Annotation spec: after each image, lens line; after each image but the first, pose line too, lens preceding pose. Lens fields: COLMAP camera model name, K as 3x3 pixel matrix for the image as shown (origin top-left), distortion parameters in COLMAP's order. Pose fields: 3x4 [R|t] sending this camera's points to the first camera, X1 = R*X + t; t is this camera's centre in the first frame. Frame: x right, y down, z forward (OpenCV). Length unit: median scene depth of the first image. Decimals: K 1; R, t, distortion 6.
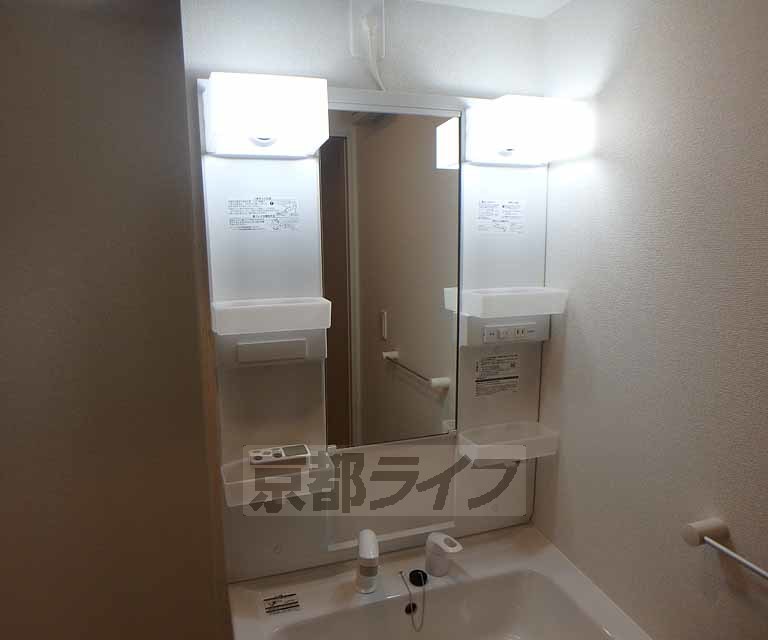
lens RADIAL K [[529.8, 0, 363.0], [0, 529.8, 315.0], [0, 0, 1]] dist [-0.019037, -0.005210]
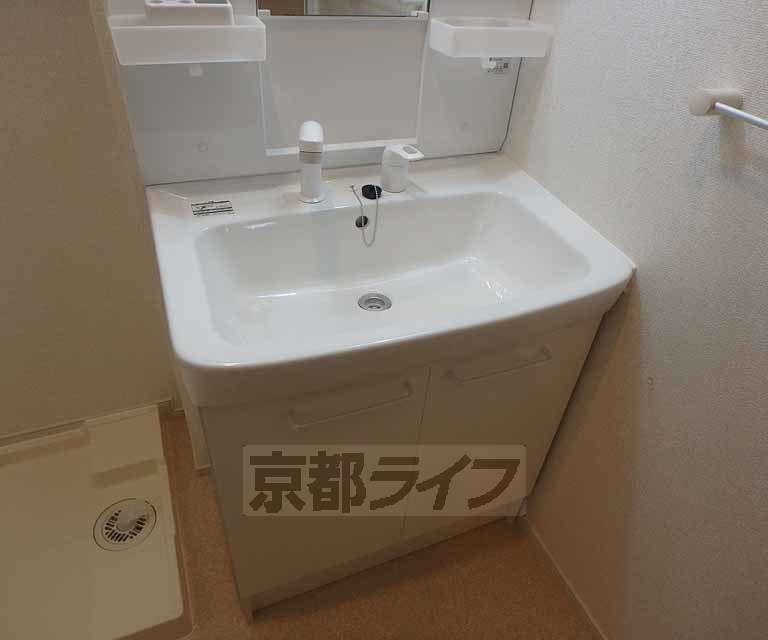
lens RADIAL K [[529.8, 0, 390.0], [0, 529.8, 311.8], [0, 0, 1]] dist [-0.019037, -0.005210]
pose [[0.993083, 0.002851, 0.117382, 0.032333], [-0.058932, 0.876772, 0.477281, 0.254144], [-0.101556, -0.480897, 0.870875, 0.125364]]
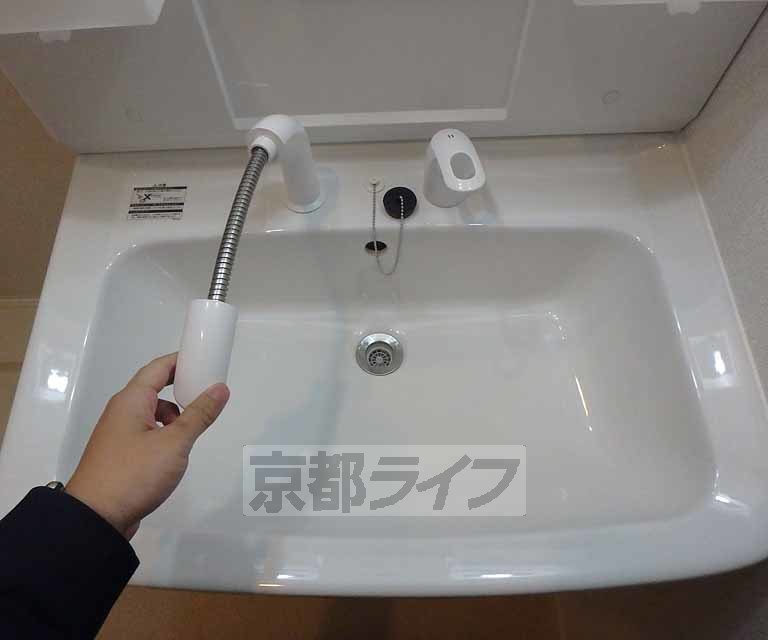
lens RADIAL K [[529.8, 0, 384.8], [0, 529.8, 316.3], [0, 0, 1]] dist [-0.019037, -0.005210]
pose [[0.948861, 0.263138, -0.174418, 0.220937], [-0.005486, 0.566149, 0.824284, 0.119100], [0.315648, -0.781174, 0.538641, 0.624788]]
